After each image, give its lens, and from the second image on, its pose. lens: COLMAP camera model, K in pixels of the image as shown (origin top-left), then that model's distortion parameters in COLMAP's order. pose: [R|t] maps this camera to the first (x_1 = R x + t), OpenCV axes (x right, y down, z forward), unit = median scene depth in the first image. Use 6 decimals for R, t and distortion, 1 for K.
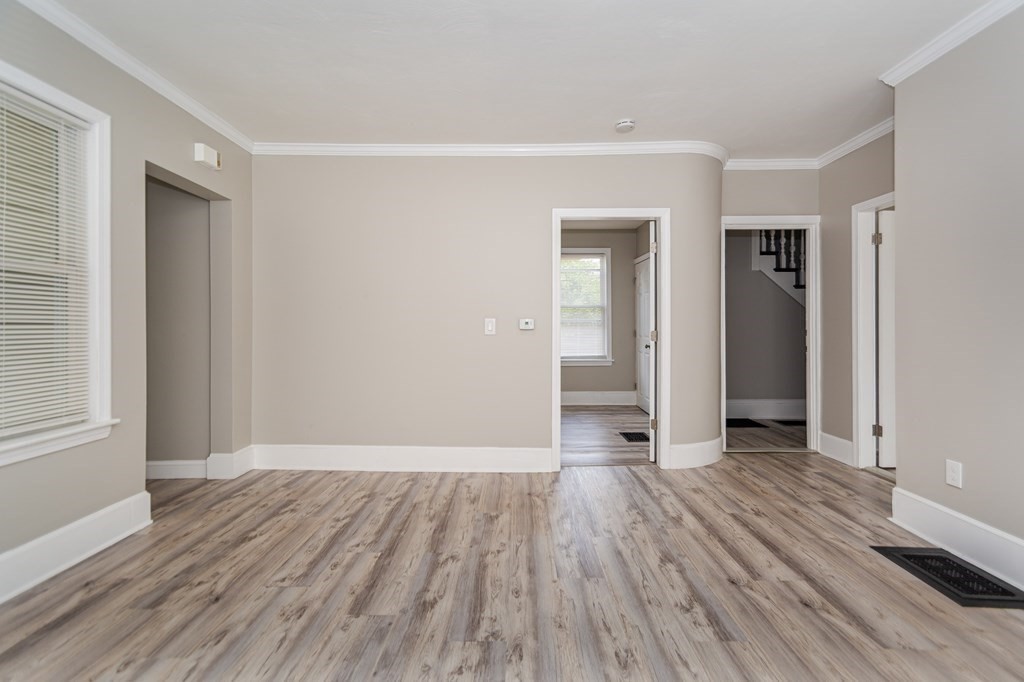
lens RADIAL K [[459.7, 0, 512.6], [0, 459.7, 318.5], [0, 0, 1]] dist [0.004083, -0.001100]
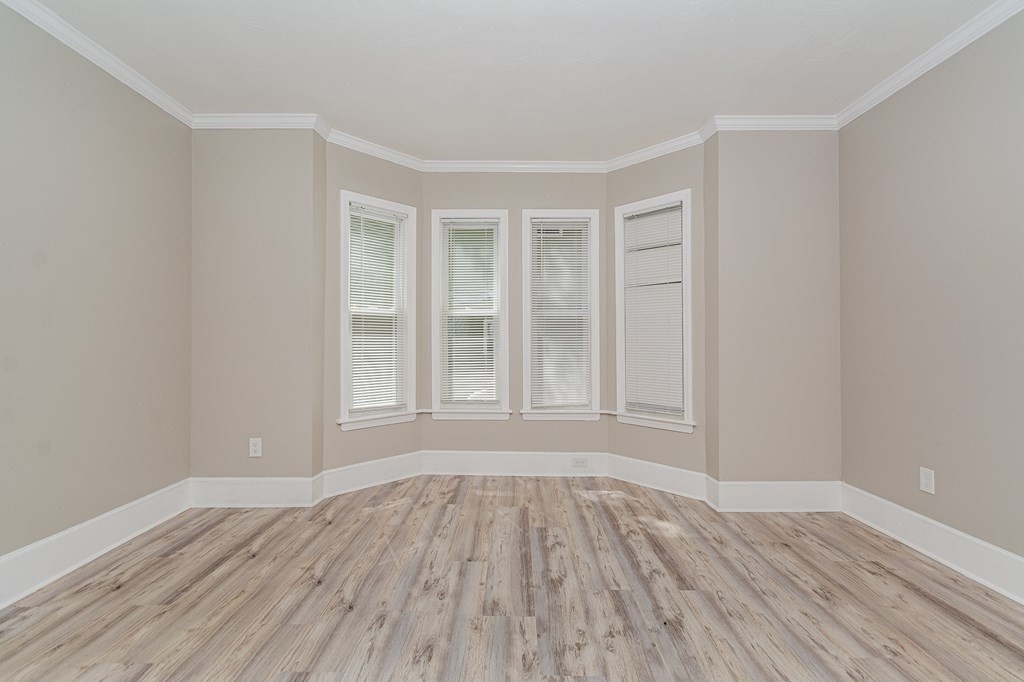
lens RADIAL K [[459.7, 0, 512.6], [0, 459.7, 338.9], [0, 0, 1]] dist [0.004083, -0.001100]
pose [[-0.999980, -0.001581, -0.006166, 0.040836], [-0.001415, 0.999638, -0.026883, 0.040284], [0.006206, -0.026874, -0.999620, 1.623443]]
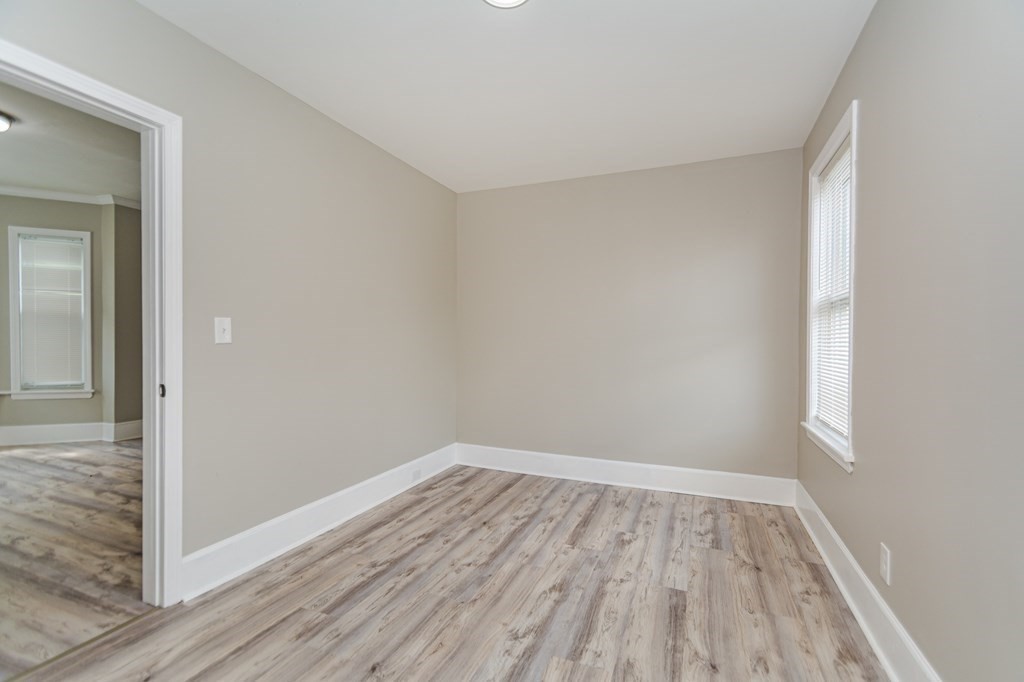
lens RADIAL K [[459.7, 0, 521.5], [0, 459.7, 344.0], [0, 0, 1]] dist [0.004083, -0.001100]
pose [[-0.367573, 0.008473, -0.929956, 0.819344], [0.008090, 0.999950, 0.005913, 0.051246], [0.929960, -0.005350, -0.367623, 2.997466]]
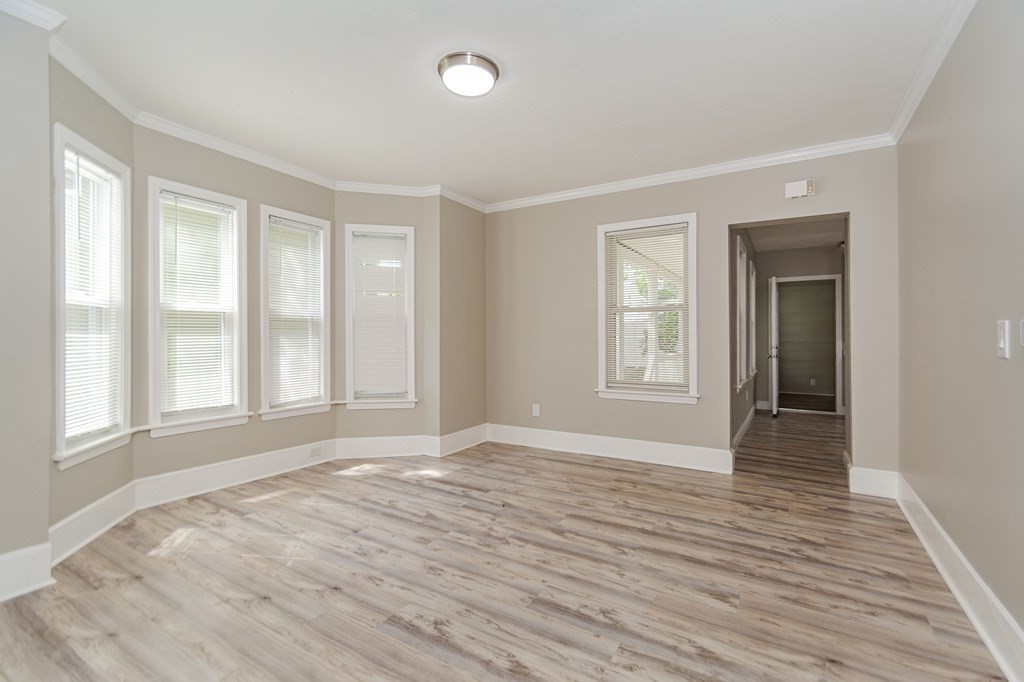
lens RADIAL K [[459.7, 0, 516.8], [0, 459.7, 337.2], [0, 0, 1]] dist [0.004083, -0.001100]
pose [[-0.503675, -0.002765, -0.863889, 1.063704], [0.016493, 0.999782, -0.012817, 0.027862], [0.863736, -0.020704, -0.503520, 1.534081]]
